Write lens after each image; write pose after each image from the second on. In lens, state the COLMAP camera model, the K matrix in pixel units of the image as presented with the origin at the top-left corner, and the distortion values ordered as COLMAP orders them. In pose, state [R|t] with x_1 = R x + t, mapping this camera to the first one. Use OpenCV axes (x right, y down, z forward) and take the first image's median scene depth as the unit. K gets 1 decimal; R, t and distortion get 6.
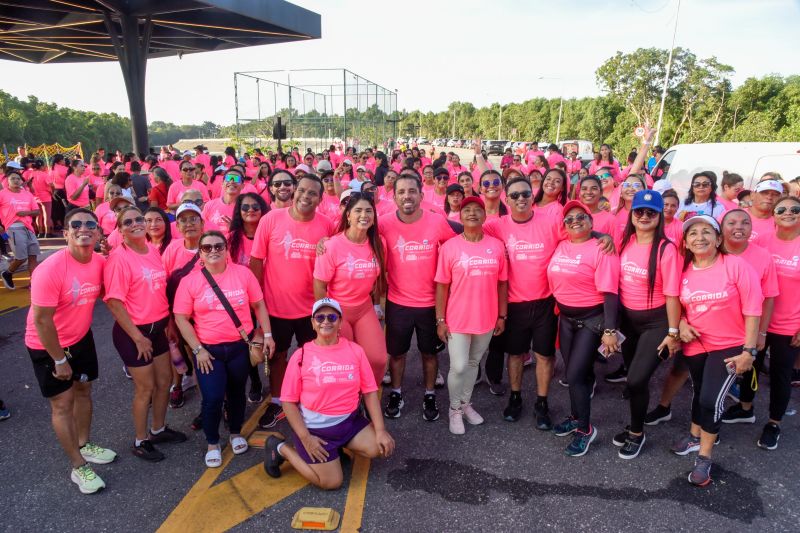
lens RADIAL K [[554.4, 0, 400.0], [0, 554.4, 266.5], [0, 0, 1]] dist [-0.125984, 0.058309]
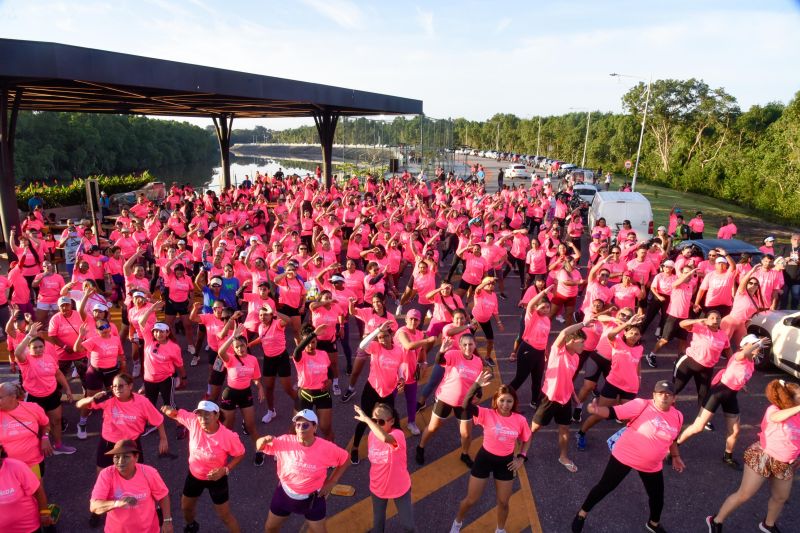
lens RADIAL K [[554.4, 0, 400.0], [0, 554.4, 266.5], [0, 0, 1]] dist [-0.125984, 0.058309]
pose [[0.997285, 0.020203, -0.070806, -0.013498], [-0.020578, 0.999778, -0.004571, 0.009397], [0.070698, 0.006016, 0.997480, -0.103523]]
